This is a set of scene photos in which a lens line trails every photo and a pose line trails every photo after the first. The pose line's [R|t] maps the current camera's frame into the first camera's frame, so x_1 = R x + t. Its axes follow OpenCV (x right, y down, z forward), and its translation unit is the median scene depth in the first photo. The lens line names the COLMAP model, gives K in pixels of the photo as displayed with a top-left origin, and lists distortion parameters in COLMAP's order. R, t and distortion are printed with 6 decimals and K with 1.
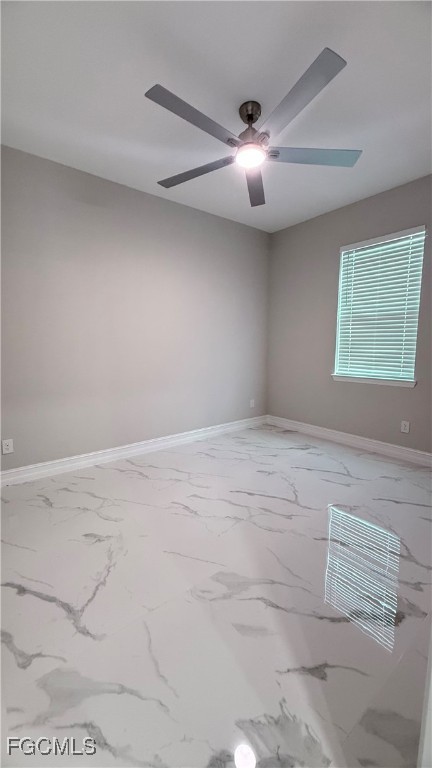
lens RADIAL K [[305.6, 0, 216.6], [0, 305.6, 382.6], [0, 0, 1]] dist [0.001079, -0.000154]
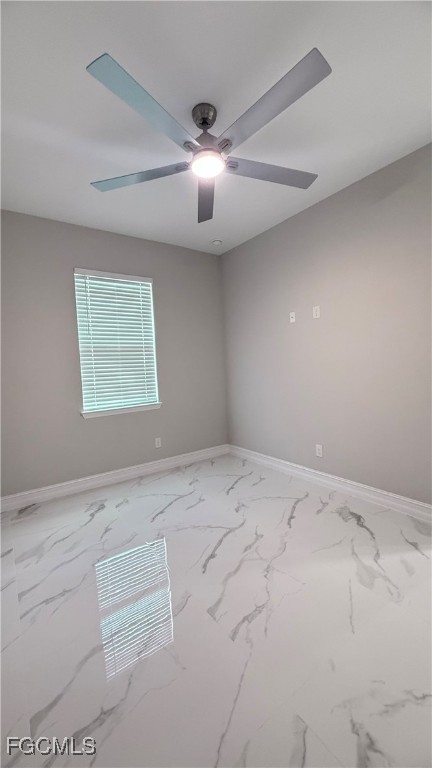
lens RADIAL K [[305.6, 0, 216.6], [0, 305.6, 382.6], [0, 0, 1]] dist [0.001079, -0.000154]
pose [[0.051741, -0.060550, 0.996823, -0.558048], [0.167452, 0.984554, 0.051113, -0.111535], [-0.984522, 0.164275, 0.061081, 0.707144]]
